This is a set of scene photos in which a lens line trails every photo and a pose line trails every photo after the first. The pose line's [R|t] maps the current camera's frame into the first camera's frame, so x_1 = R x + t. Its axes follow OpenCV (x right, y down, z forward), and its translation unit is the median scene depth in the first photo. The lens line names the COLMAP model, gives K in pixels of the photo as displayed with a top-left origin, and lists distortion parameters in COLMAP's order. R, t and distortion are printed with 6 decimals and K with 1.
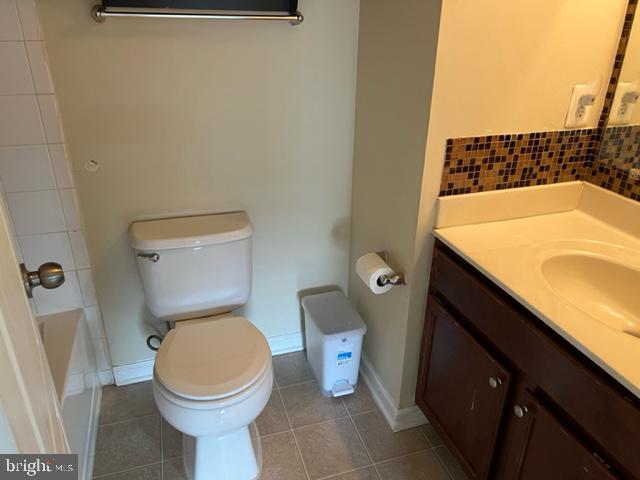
lens RADIAL K [[482.8, 0, 308.5], [0, 482.8, 242.8], [0, 0, 1]] dist [0.004931, 0.001318]
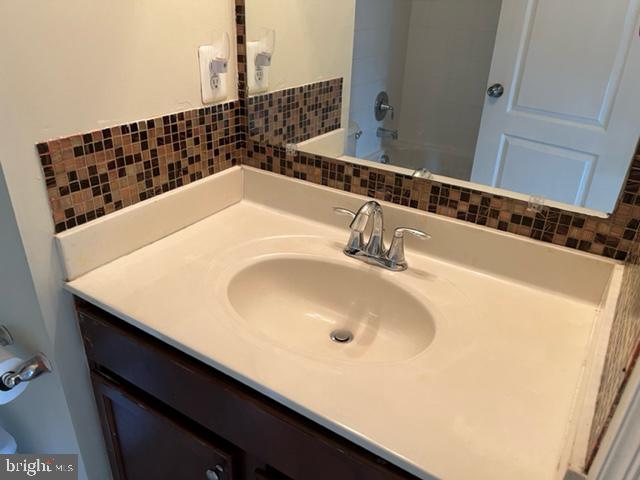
lens RADIAL K [[482.8, 0, 308.5], [0, 482.8, 242.8], [0, 0, 1]] dist [0.004931, 0.001318]
pose [[0.772314, -0.275820, 0.572236, 0.157272], [0.250678, 0.960042, 0.124418, -0.078770], [-0.583688, 0.047357, 0.810596, 0.286878]]
